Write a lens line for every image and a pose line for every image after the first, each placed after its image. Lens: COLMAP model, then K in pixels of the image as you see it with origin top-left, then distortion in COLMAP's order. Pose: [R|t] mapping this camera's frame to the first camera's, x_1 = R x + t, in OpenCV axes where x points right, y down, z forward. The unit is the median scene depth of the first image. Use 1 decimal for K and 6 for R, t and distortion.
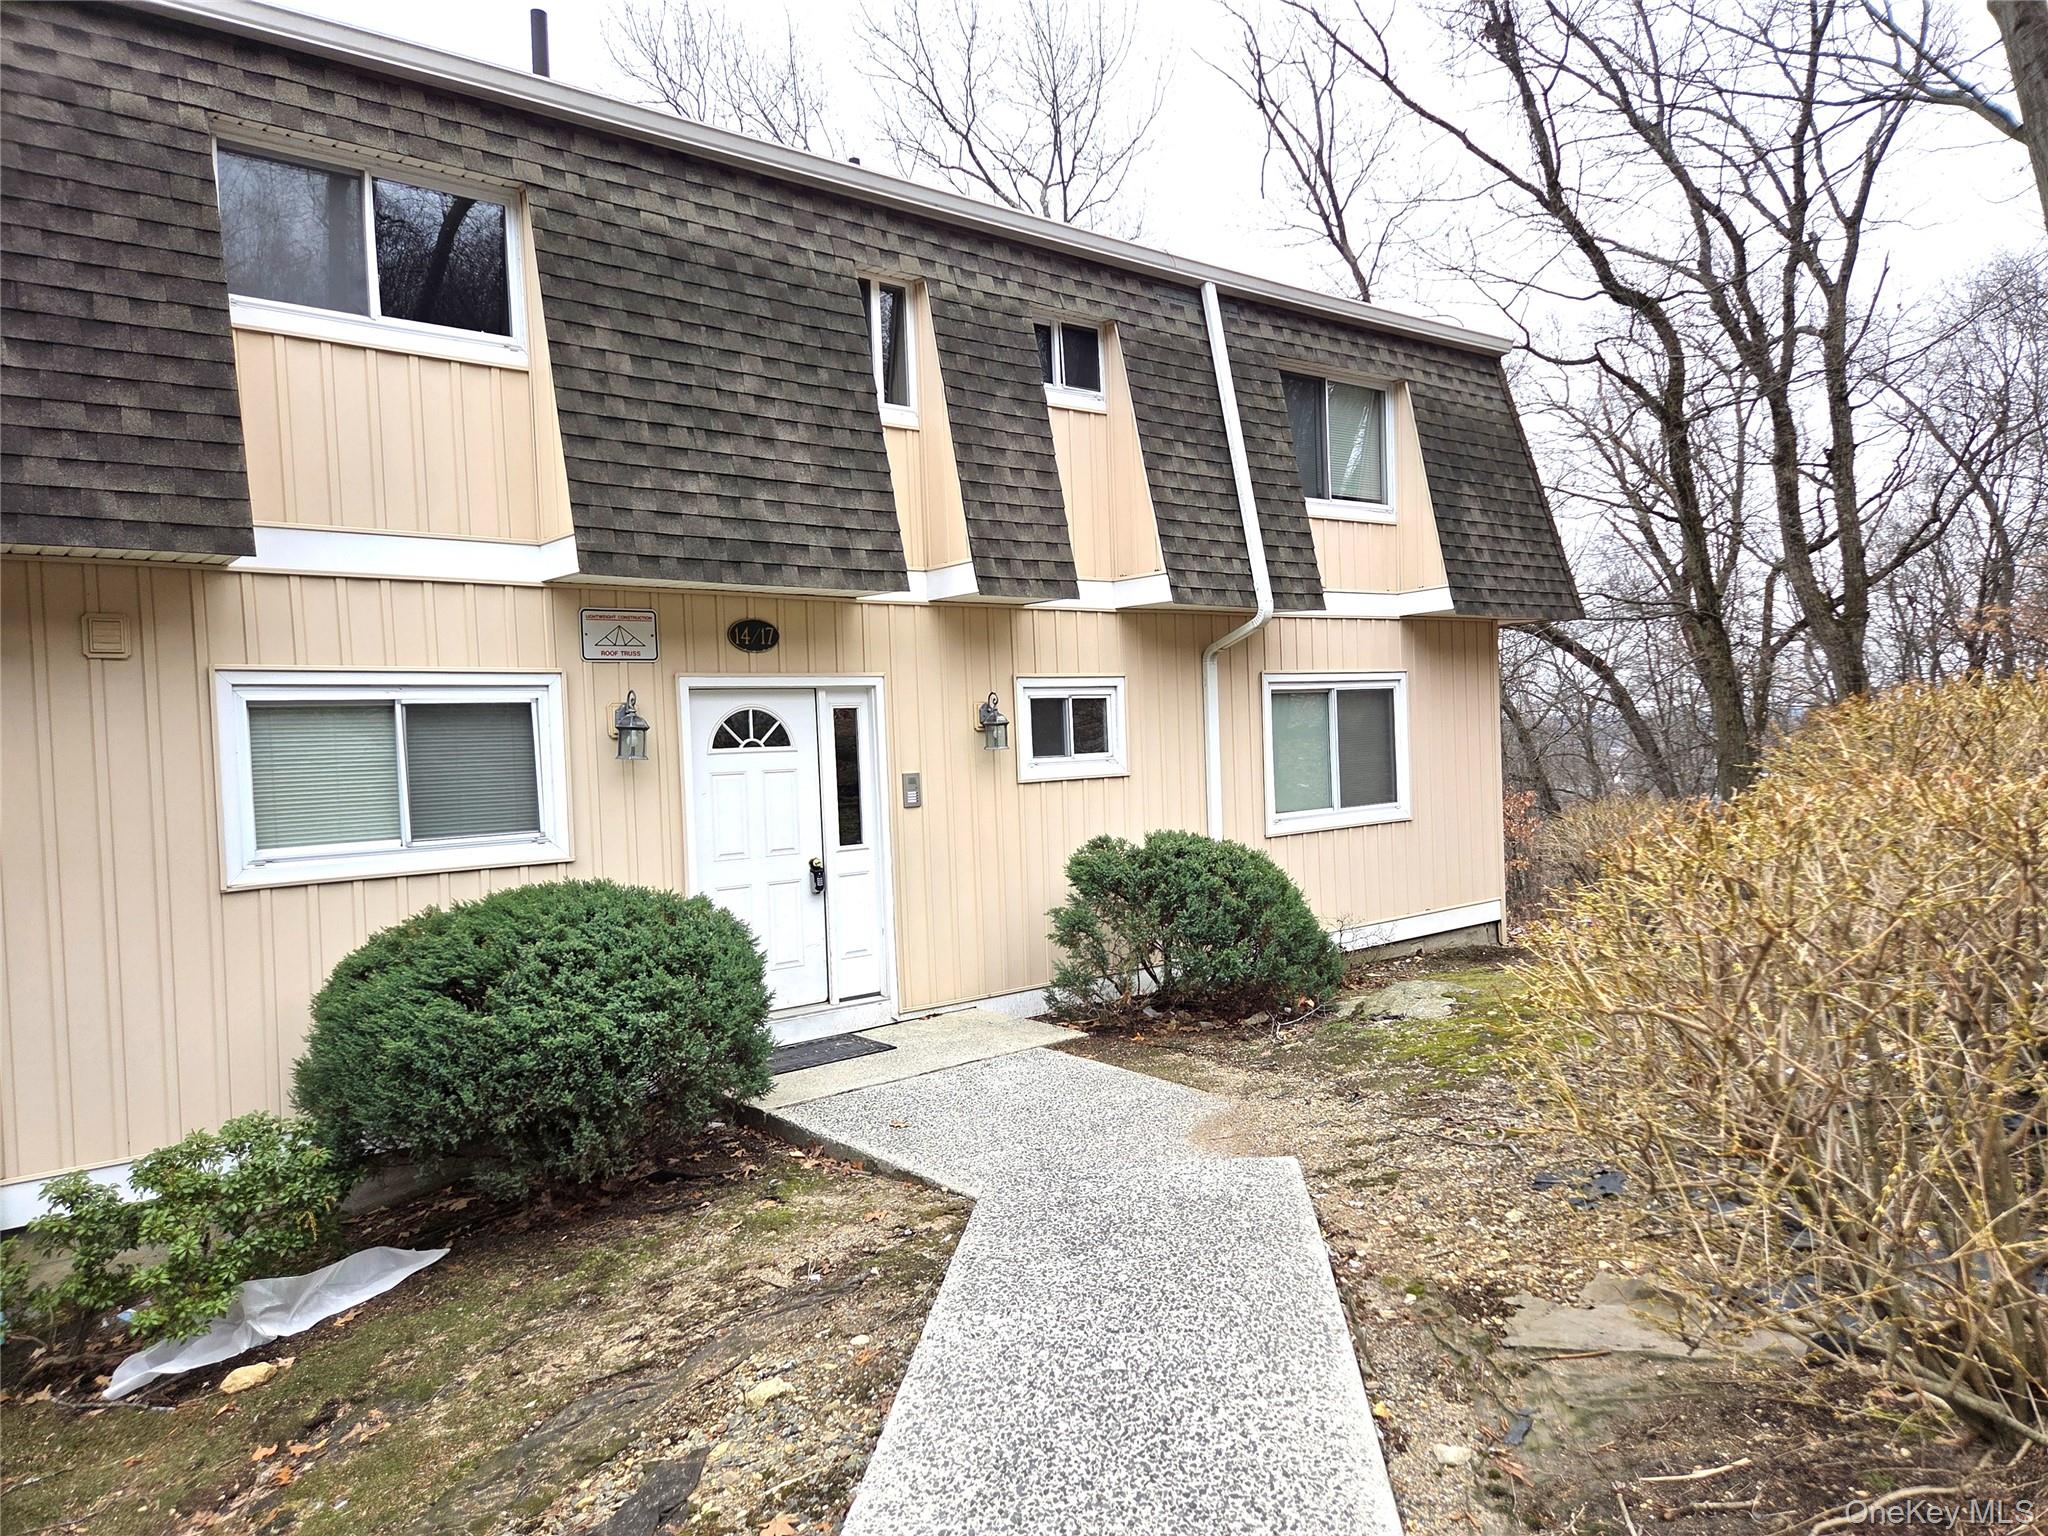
lens RADIAL K [[1362.8, 0, 1028.8], [0, 1362.8, 780.4], [0, 0, 1]] dist [0.048988, -0.020471]
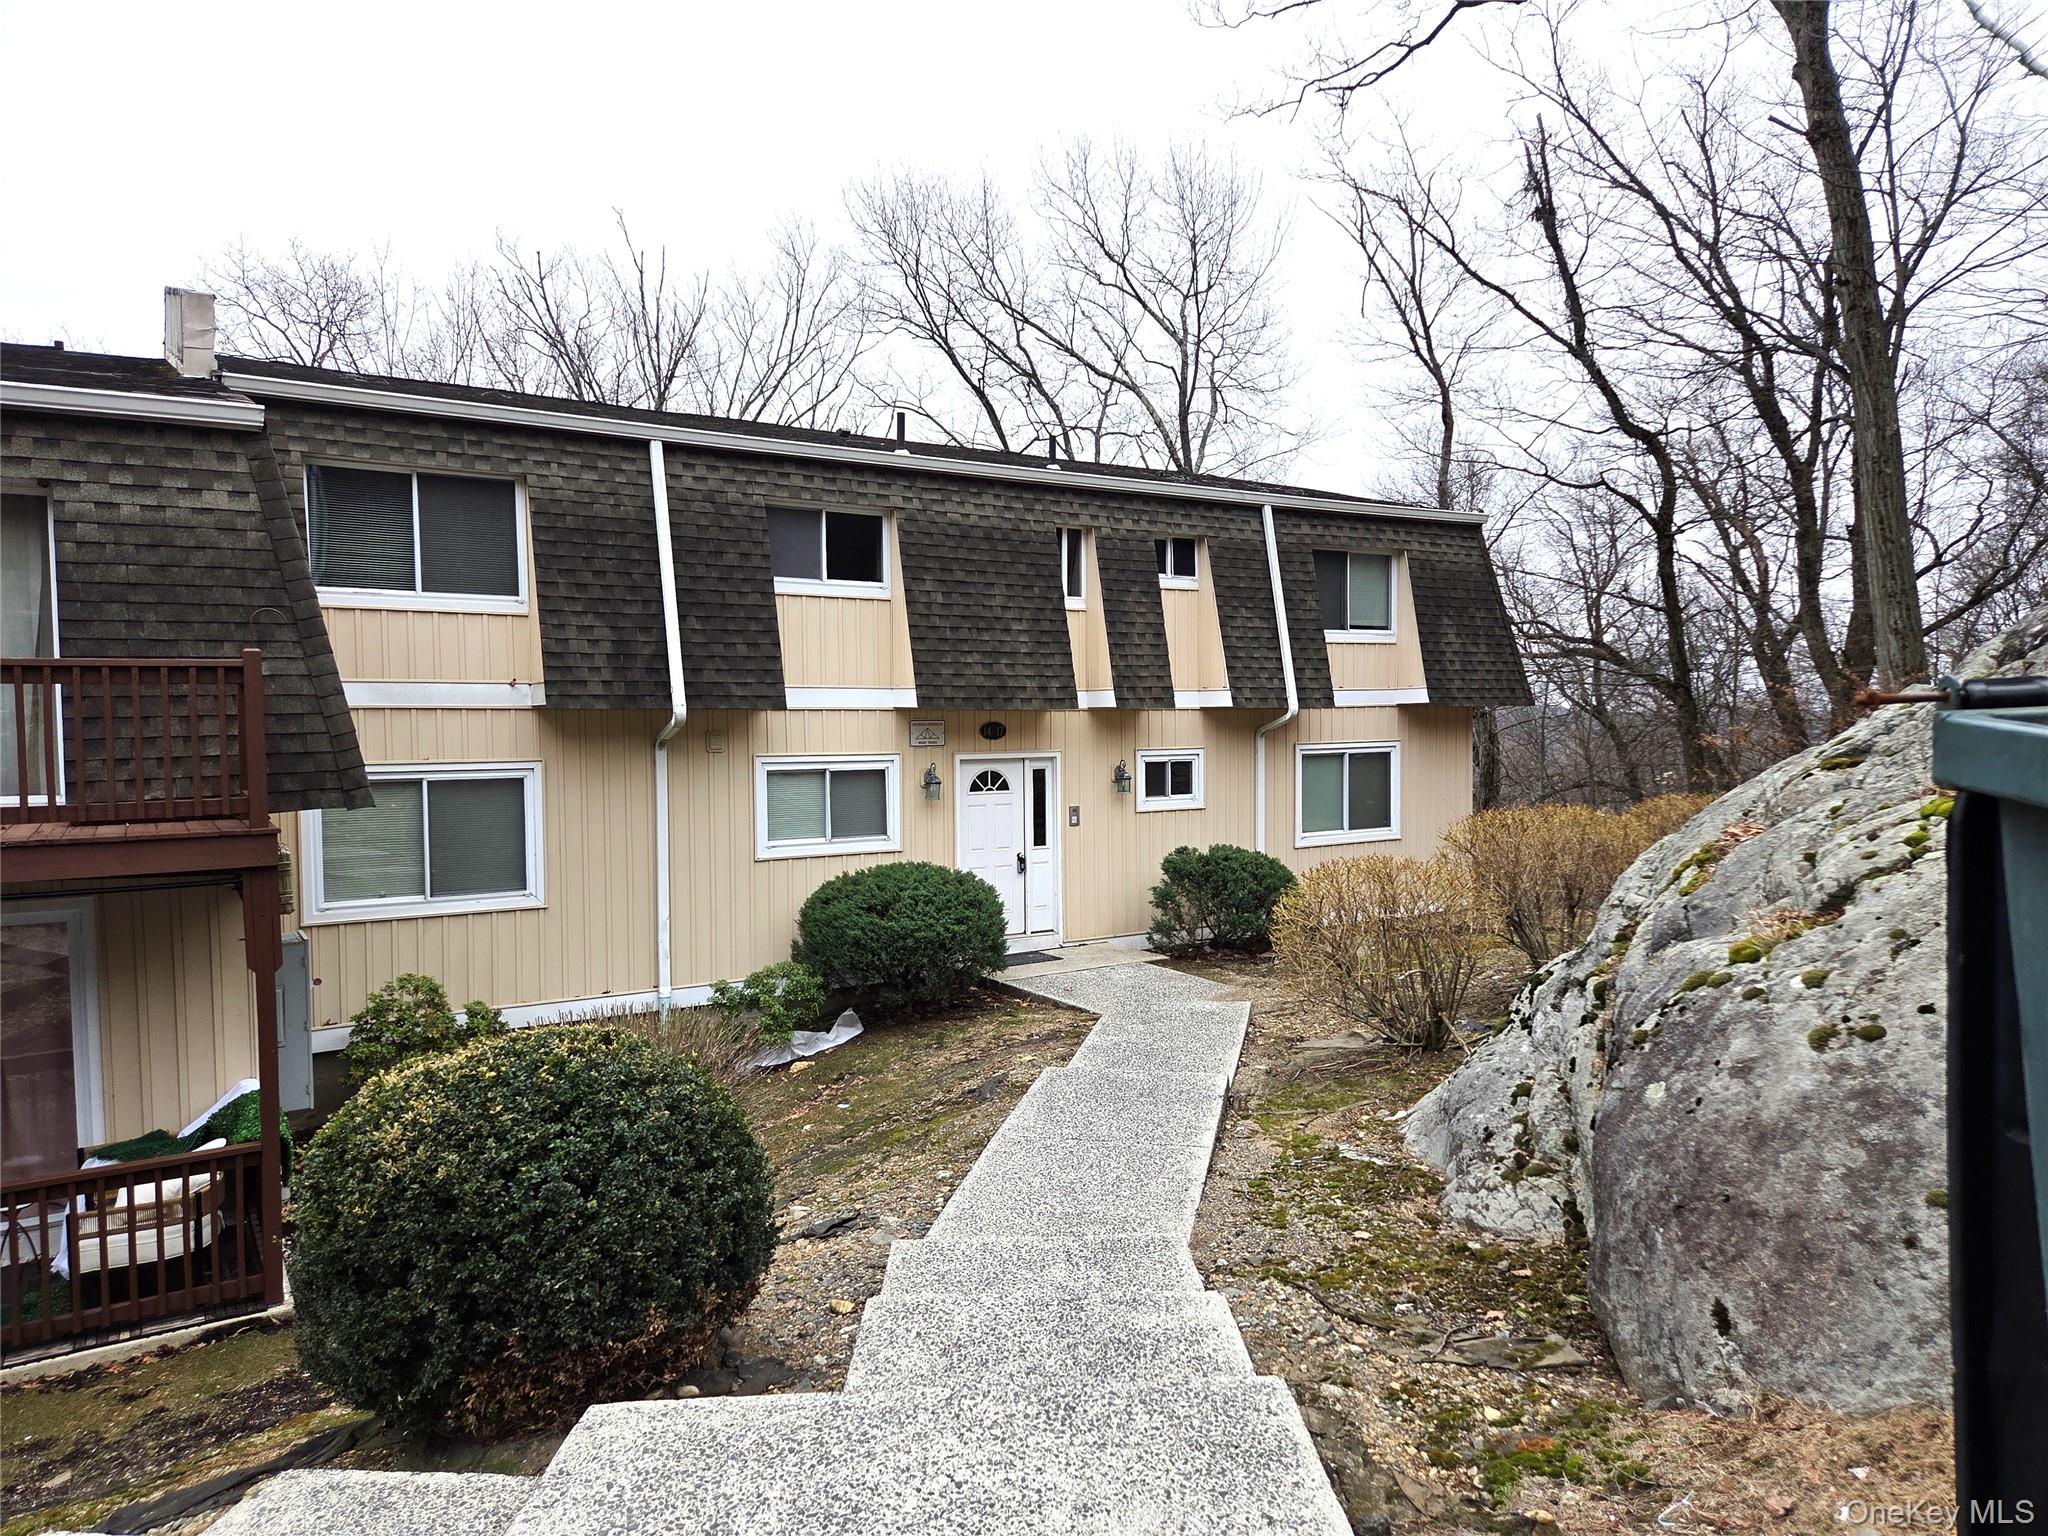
lens RADIAL K [[1362.8, 0, 1043.3], [0, 1362.8, 774.2], [0, 0, 1]] dist [0.048988, -0.020471]
pose [[0.995539, 0.034868, -0.087677, 0.026090], [-0.033968, 0.999354, 0.011735, -0.067293], [0.088030, -0.008704, 0.996080, -0.766779]]
